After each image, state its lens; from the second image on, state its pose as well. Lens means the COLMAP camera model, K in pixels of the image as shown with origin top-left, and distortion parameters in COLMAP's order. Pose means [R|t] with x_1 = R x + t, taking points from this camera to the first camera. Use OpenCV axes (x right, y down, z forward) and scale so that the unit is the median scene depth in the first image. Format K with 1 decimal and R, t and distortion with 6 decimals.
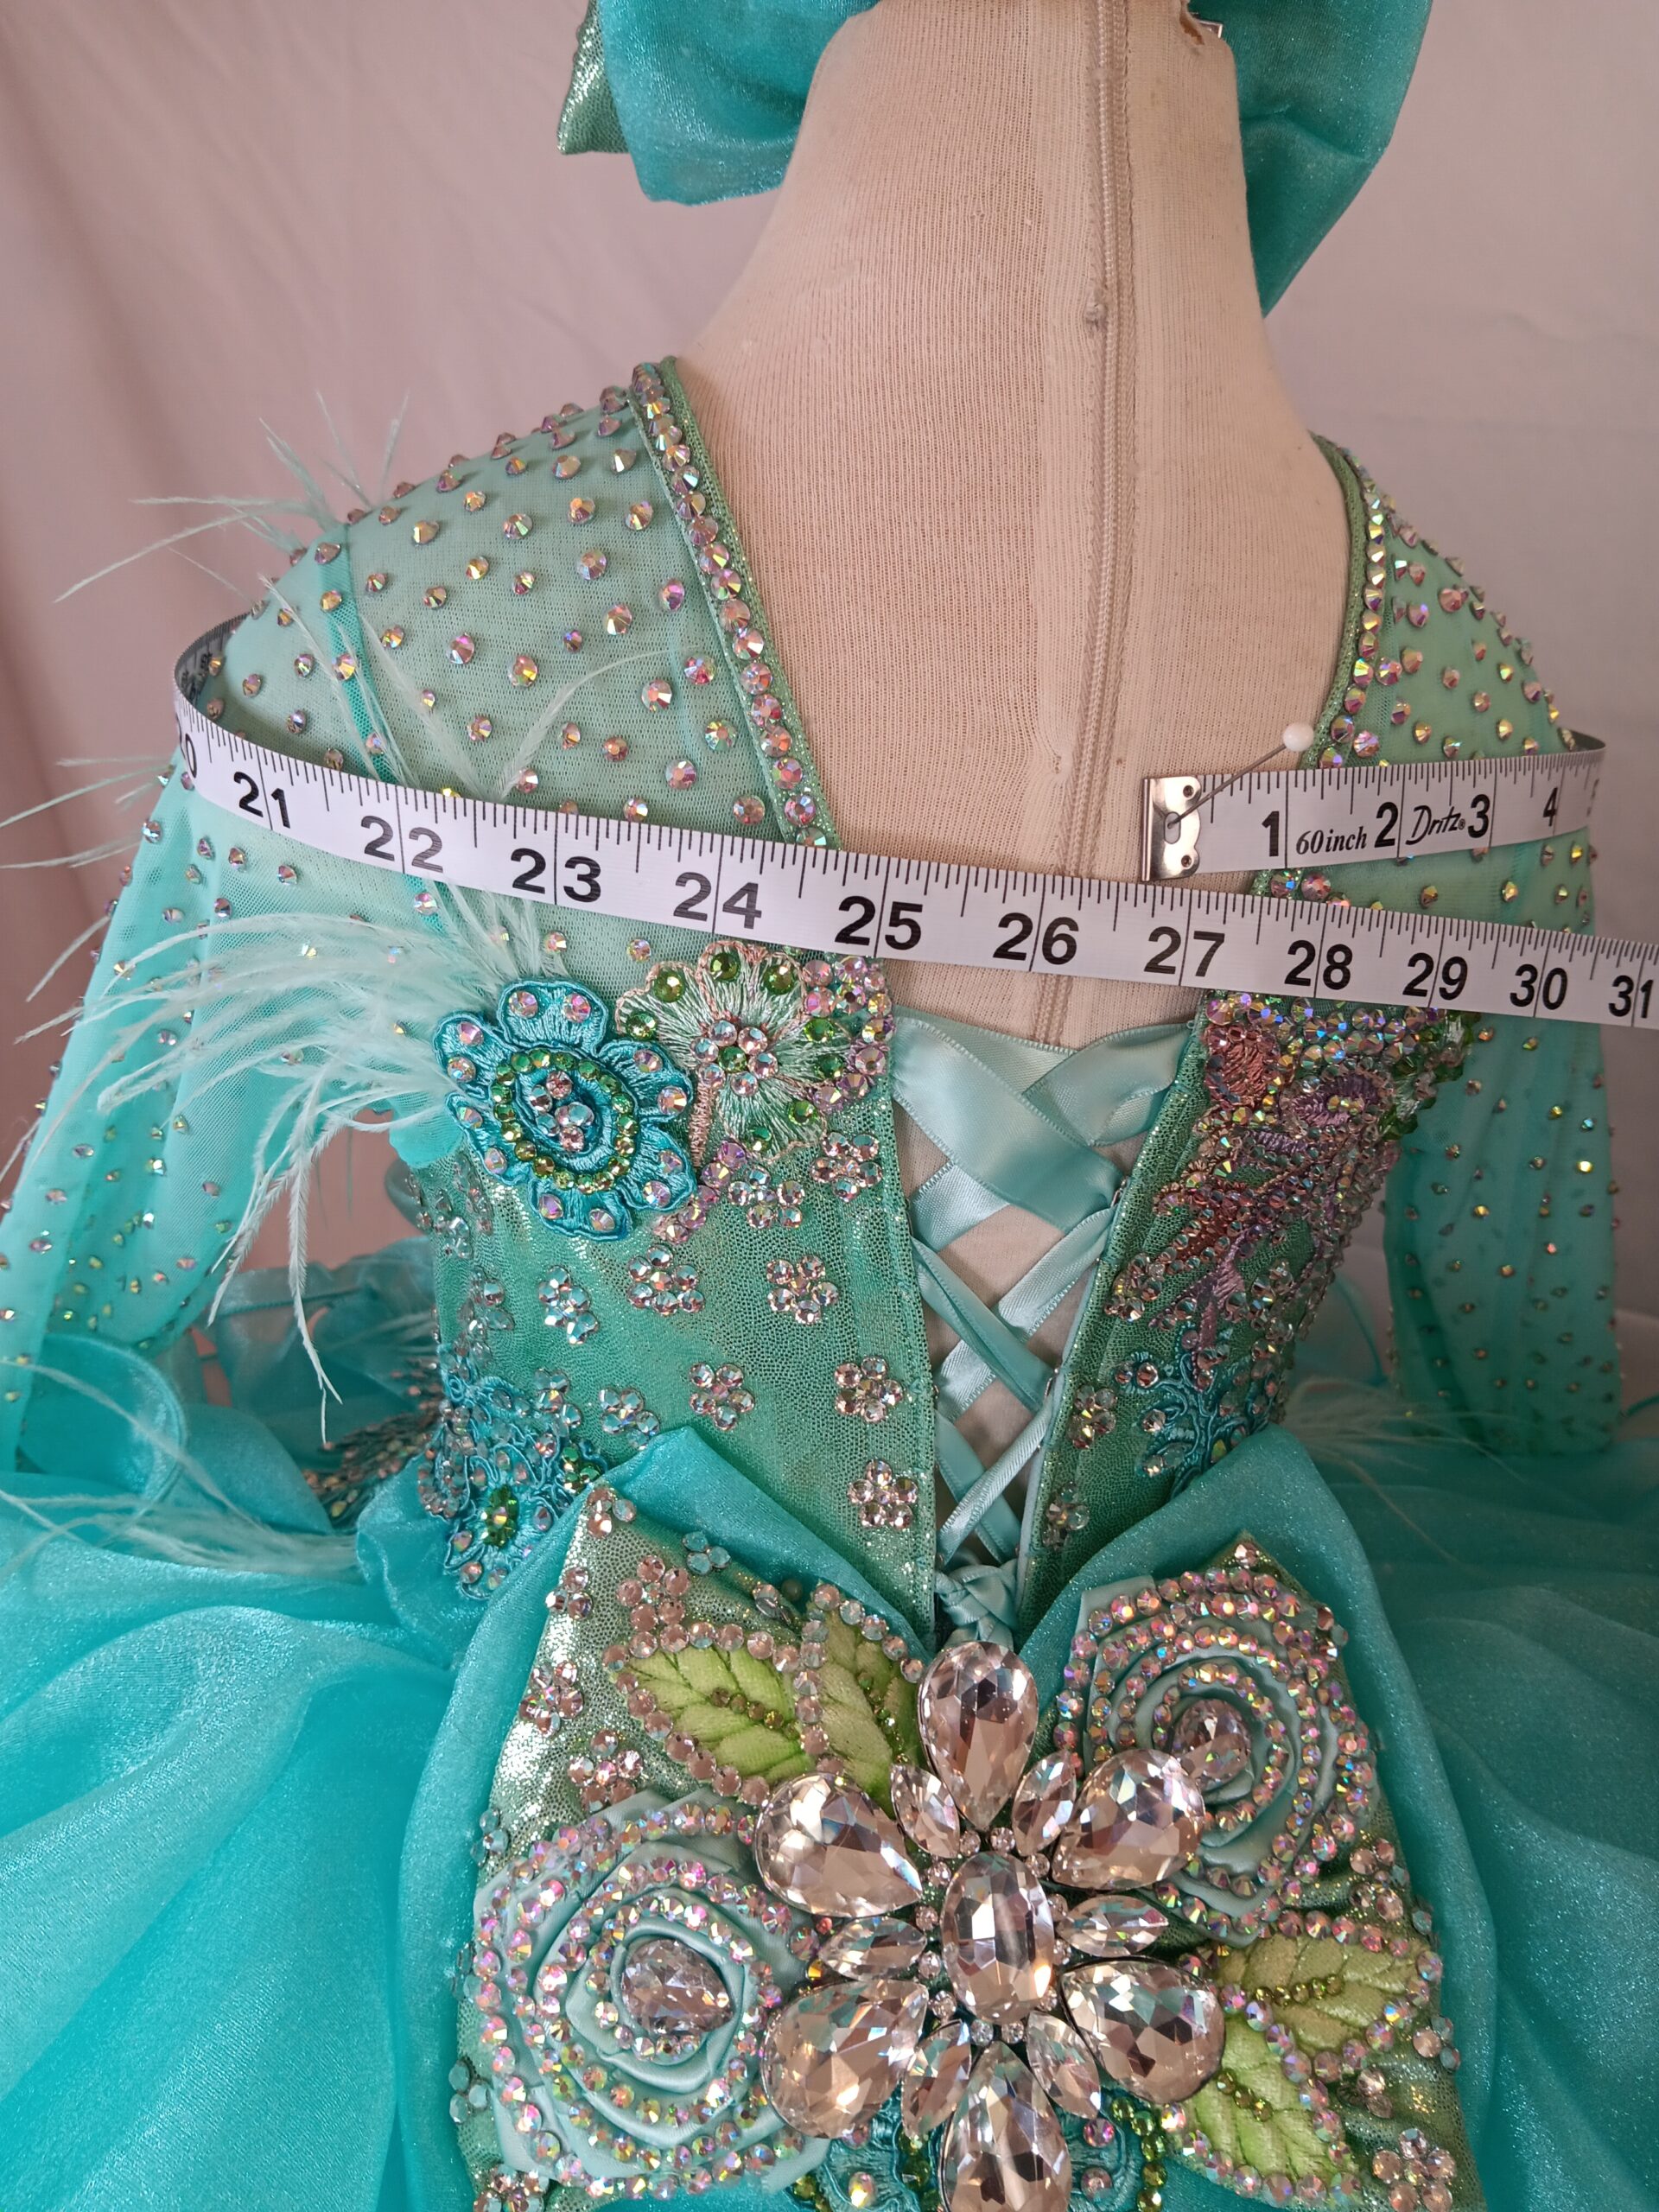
lens RADIAL K [[1700.5, 0, 815.4], [0, 1700.5, 1100.4], [0, 0, 1]] dist [-0.005508, 0.002109]
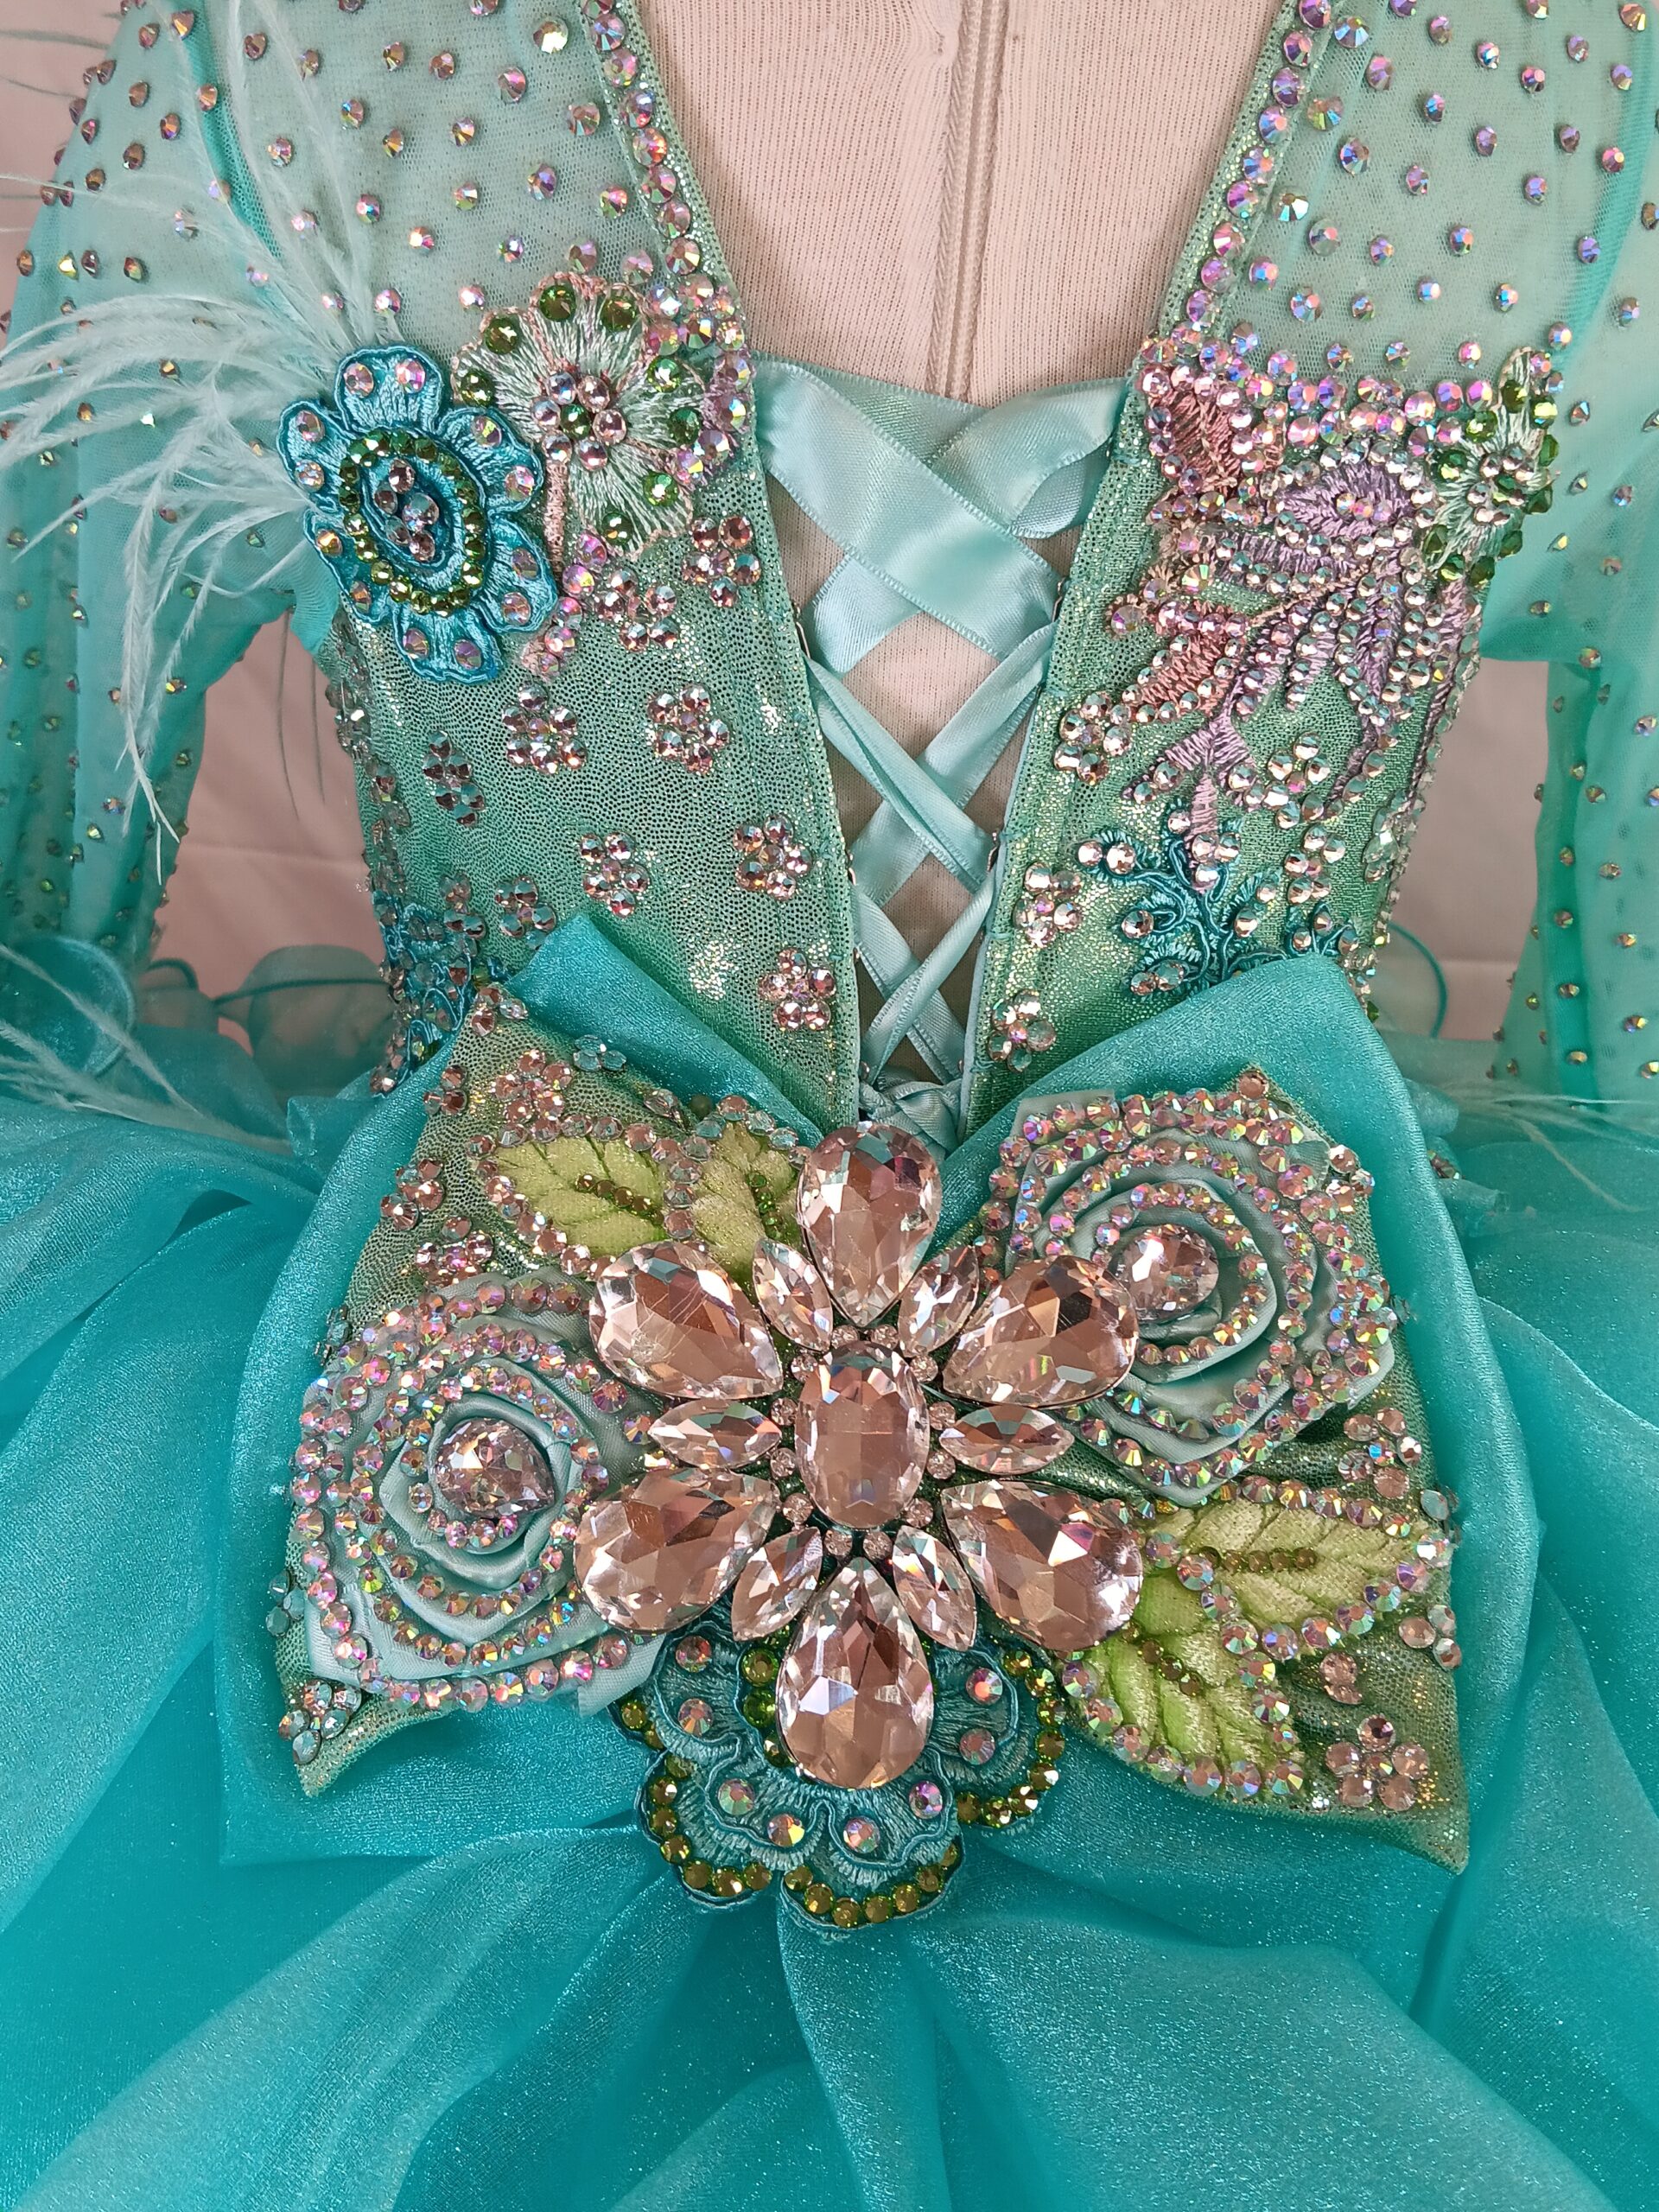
lens RADIAL K [[1700.5, 0, 833.1], [0, 1700.5, 1115.2], [0, 0, 1]] dist [-0.005508, 0.002109]
pose [[0.979212, 0.010106, -0.202586, 0.257357], [-0.011144, 0.999930, -0.003987, 0.329505], [0.202531, 0.006161, 0.979256, 0.169706]]
